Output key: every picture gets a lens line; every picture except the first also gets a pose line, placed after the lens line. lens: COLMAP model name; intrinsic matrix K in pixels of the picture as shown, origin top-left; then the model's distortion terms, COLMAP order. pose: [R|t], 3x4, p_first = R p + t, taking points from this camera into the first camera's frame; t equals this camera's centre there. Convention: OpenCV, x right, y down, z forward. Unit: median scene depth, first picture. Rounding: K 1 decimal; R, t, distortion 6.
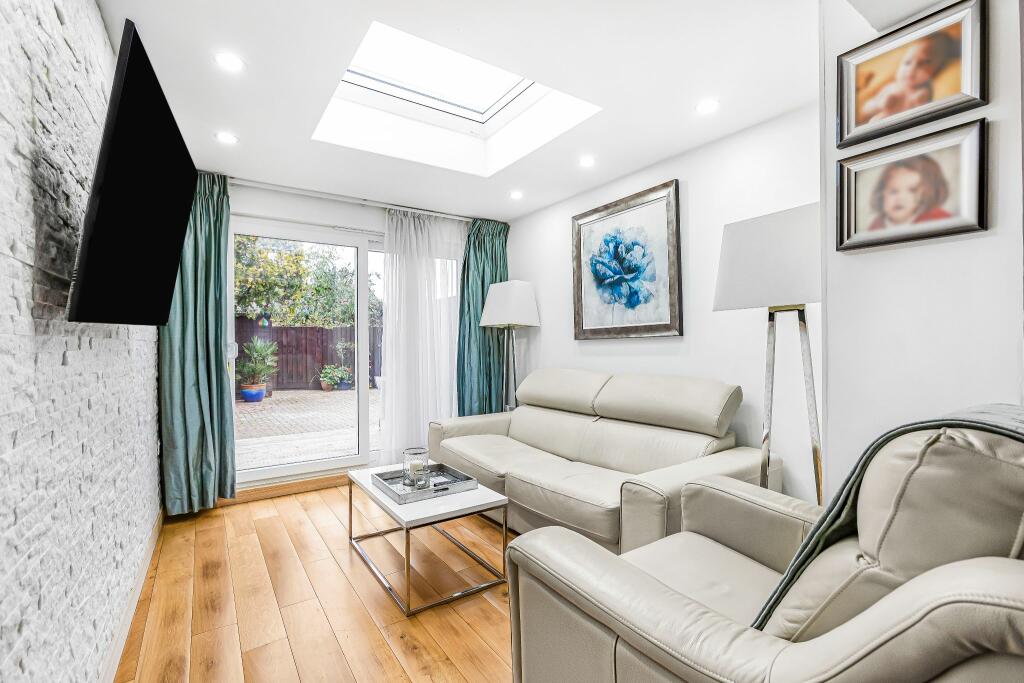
lens RADIAL K [[463.8, 0, 512.0], [0, 463.8, 341.5], [0, 0, 1]] dist [0.000392, 0.000010]
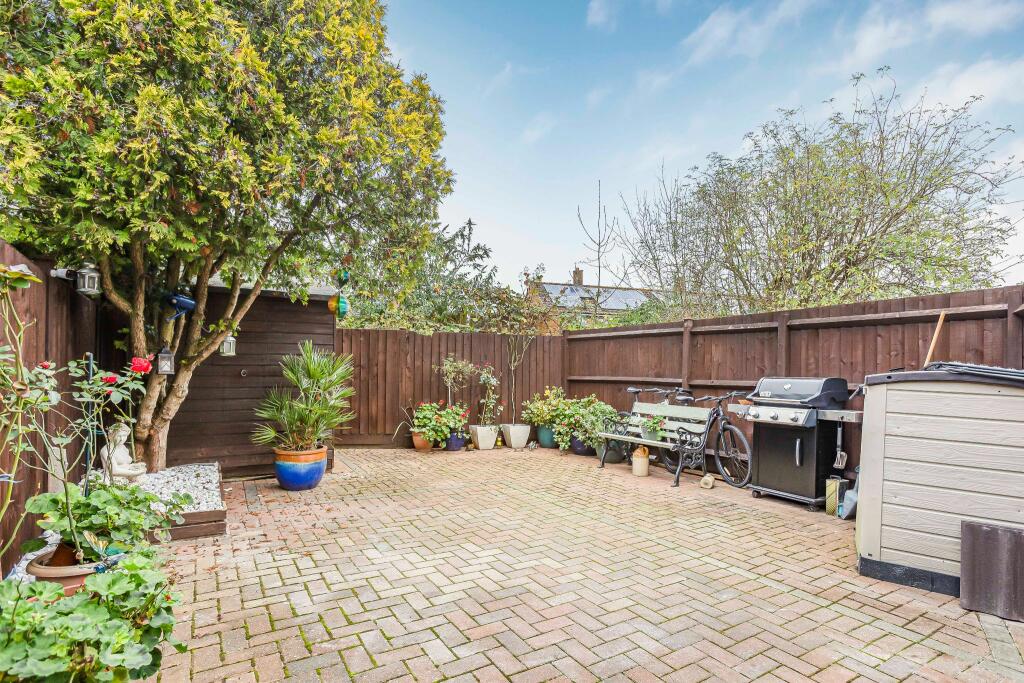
lens RADIAL K [[504.8, 0, 517.2], [0, 504.8, 368.2], [0, 0, 1]] dist [-0.000861, 0.000377]
pose [[0.999074, 0.020010, -0.038086, -0.319688], [-0.019913, 0.999797, 0.002918, 0.008729], [0.038137, -0.002157, 0.999270, 0.502734]]
